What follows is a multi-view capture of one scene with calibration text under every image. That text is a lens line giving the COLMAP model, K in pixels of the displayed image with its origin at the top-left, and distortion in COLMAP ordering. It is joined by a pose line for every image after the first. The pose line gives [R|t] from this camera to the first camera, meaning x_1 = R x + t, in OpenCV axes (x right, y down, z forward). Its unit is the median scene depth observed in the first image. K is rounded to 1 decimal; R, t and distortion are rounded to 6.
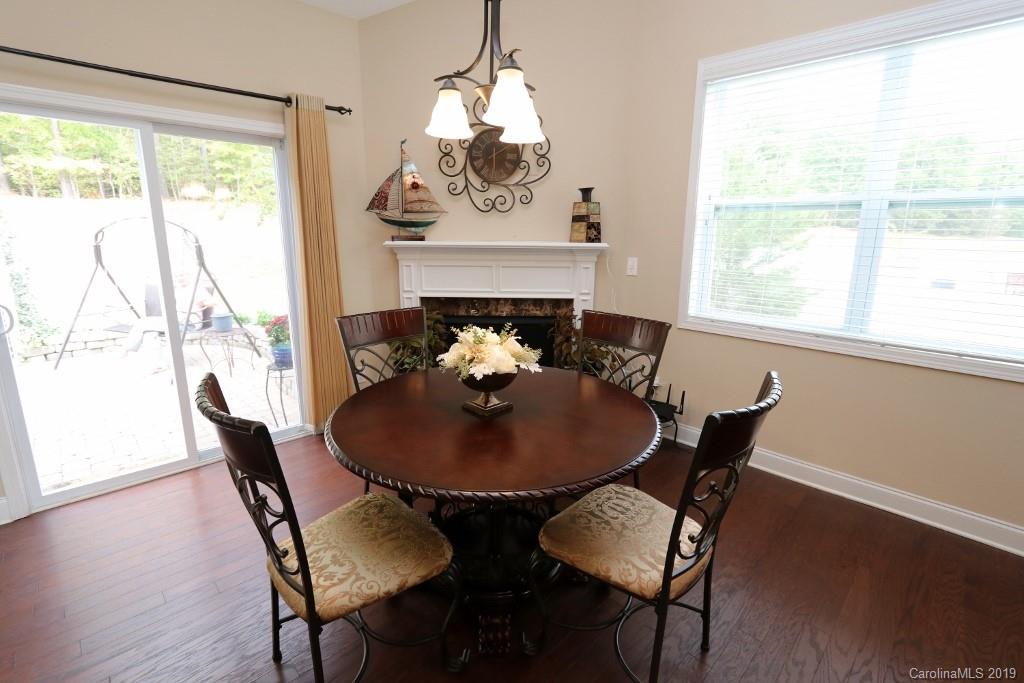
lens RADIAL K [[483.8, 0, 512.0], [0, 483.8, 341.5], [0, 0, 1]] dist [-0.004212, -0.000046]
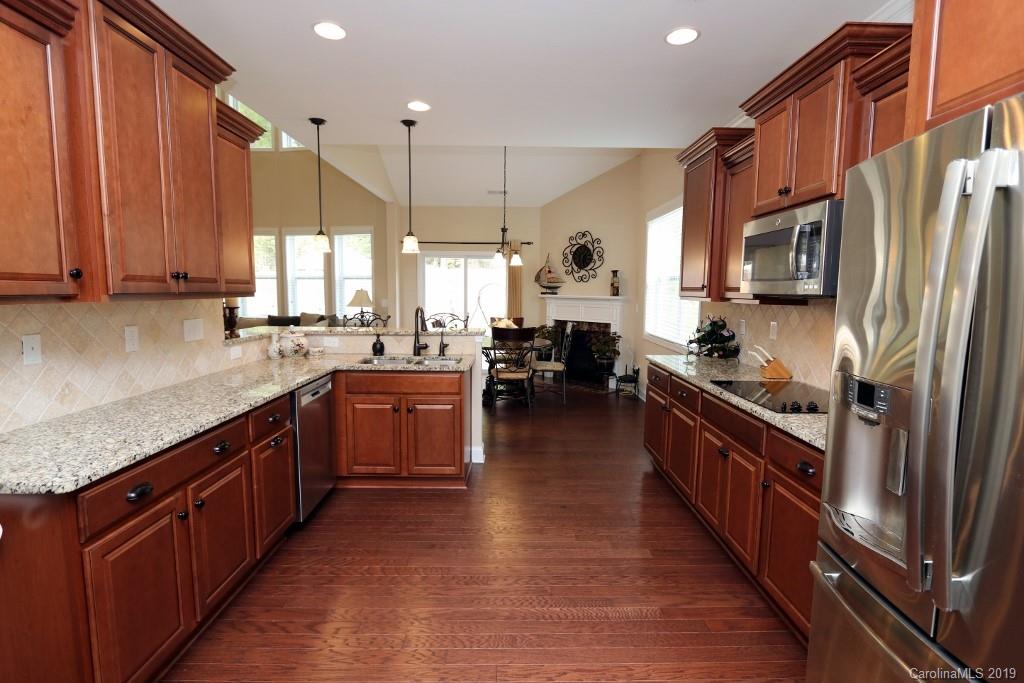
lens RADIAL K [[483.8, 0, 512.0], [0, 483.8, 341.5], [0, 0, 1]] dist [-0.004212, -0.000046]
pose [[0.725874, 0.076106, -0.683604, 1.273856], [-0.164361, 0.984260, -0.064945, 0.193487], [0.667902, 0.159500, 0.726958, -0.764832]]
